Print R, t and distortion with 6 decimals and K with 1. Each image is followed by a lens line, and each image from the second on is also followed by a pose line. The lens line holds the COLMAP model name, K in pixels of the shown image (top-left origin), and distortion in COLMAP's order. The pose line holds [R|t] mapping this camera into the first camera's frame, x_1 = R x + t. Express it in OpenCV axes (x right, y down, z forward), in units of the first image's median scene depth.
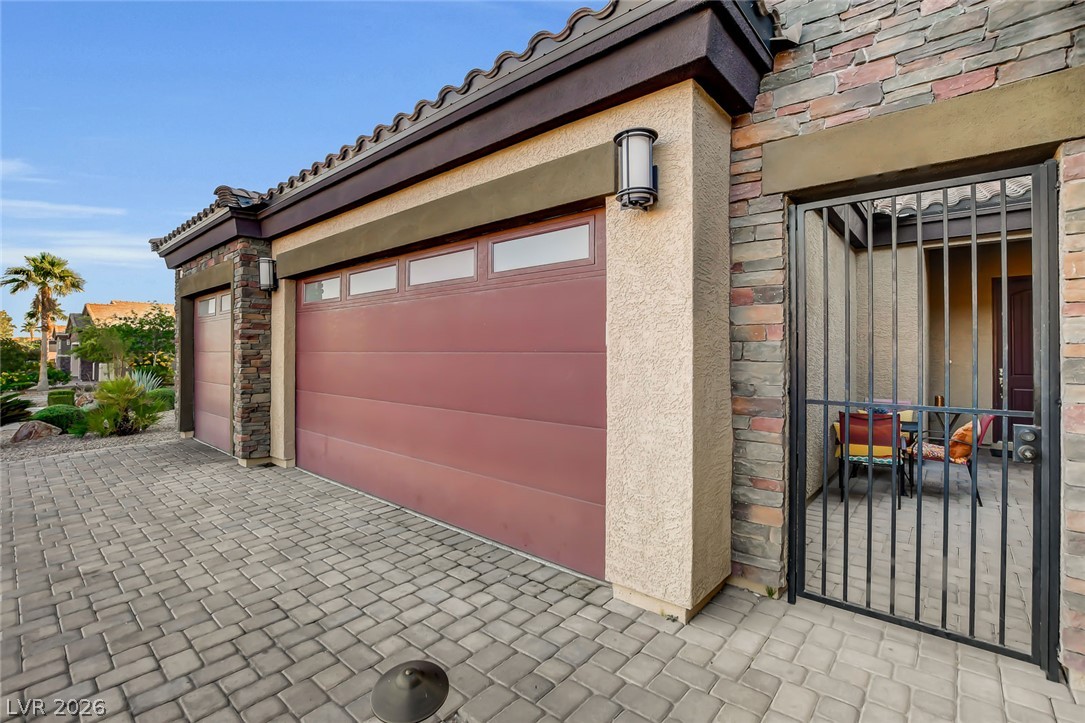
lens RADIAL K [[487.5, 0, 542.3], [0, 487.5, 356.8], [0, 0, 1]] dist [-0.030793, 0.000027]
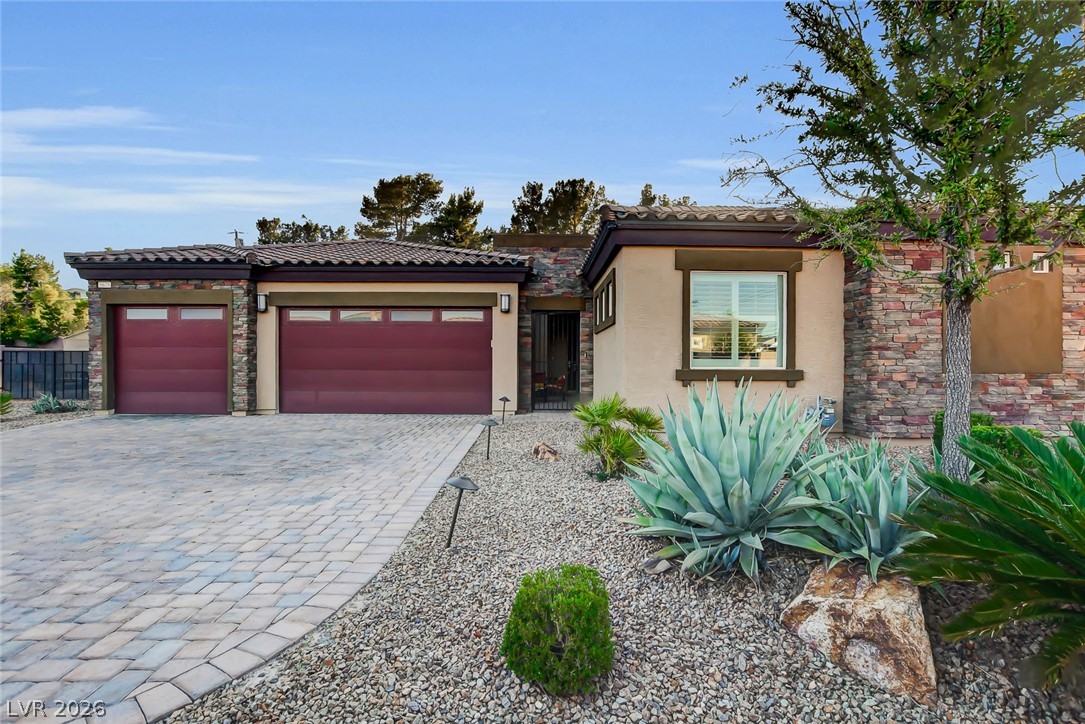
lens RADIAL K [[487.5, 0, 542.3], [0, 487.5, 357.3], [0, 0, 1]] dist [-0.030793, 0.000027]
pose [[0.755573, -0.004445, 0.655049, -1.982728], [0.001567, 0.999986, 0.004979, 0.035053], [-0.655062, -0.002736, 0.755570, -2.013700]]
